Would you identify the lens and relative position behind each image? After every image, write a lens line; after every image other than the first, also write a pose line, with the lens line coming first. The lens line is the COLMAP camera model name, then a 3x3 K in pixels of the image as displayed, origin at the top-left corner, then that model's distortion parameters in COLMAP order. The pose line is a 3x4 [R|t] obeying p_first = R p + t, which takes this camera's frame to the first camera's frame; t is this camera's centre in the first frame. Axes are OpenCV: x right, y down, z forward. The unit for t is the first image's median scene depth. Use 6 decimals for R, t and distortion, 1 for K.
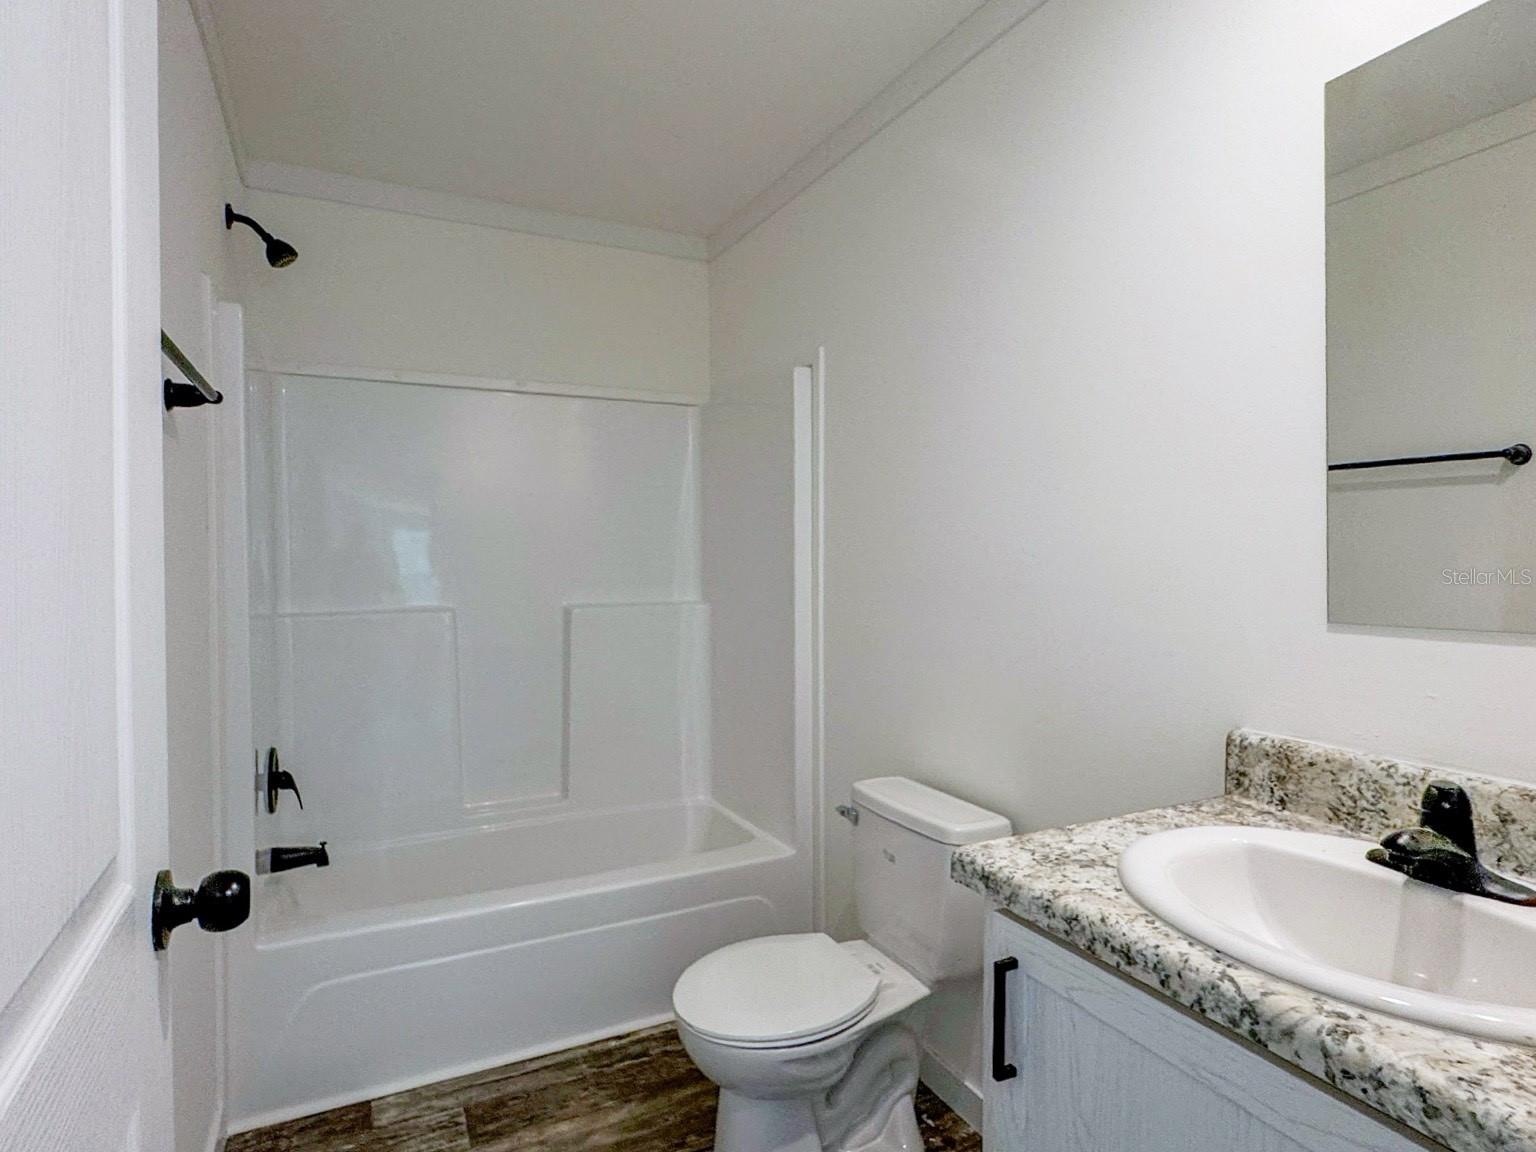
lens RADIAL K [[817.8, 0, 748.8], [0, 817.8, 580.7], [0, 0, 1]] dist [-0.001721, -0.003419]
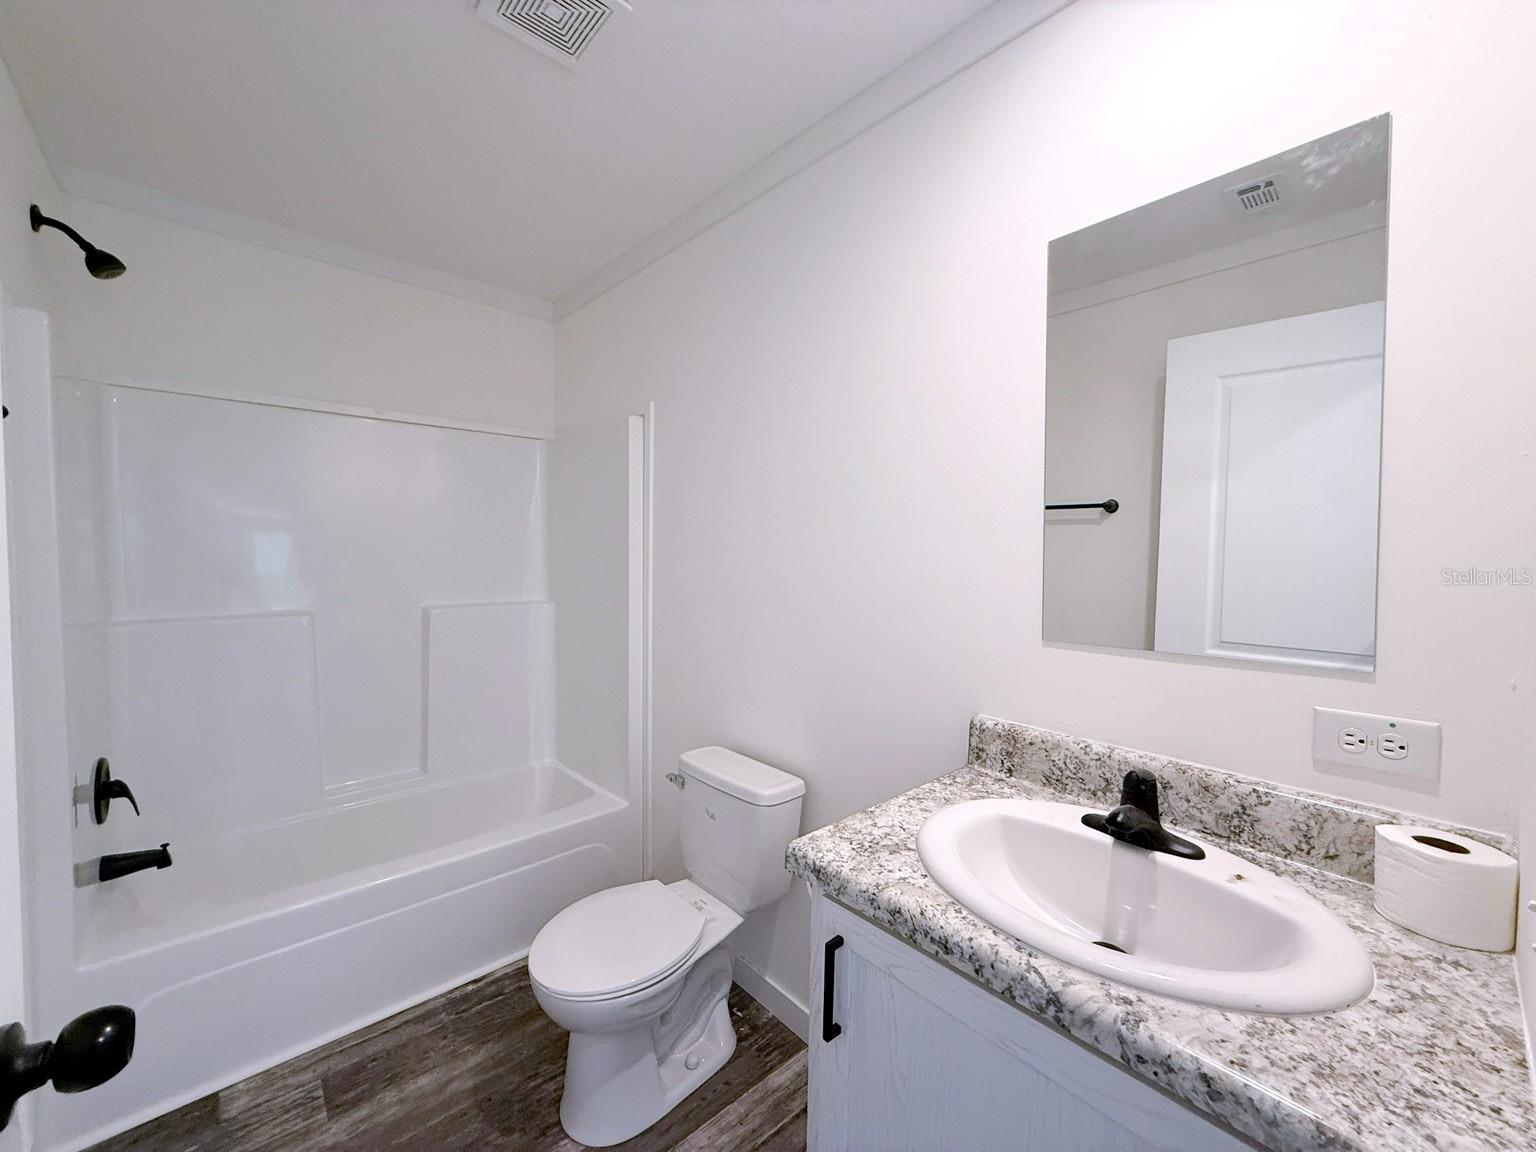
lens RADIAL K [[602.1, 0, 749.0], [0, 602.1, 574.5], [0, 0, 1]] dist [-0.002842, -0.000262]
pose [[0.962504, 0.000552, 0.271266, -0.024520], [-0.002867, 0.999963, 0.008136, -0.042976], [-0.271252, -0.008608, 0.962470, 0.109323]]
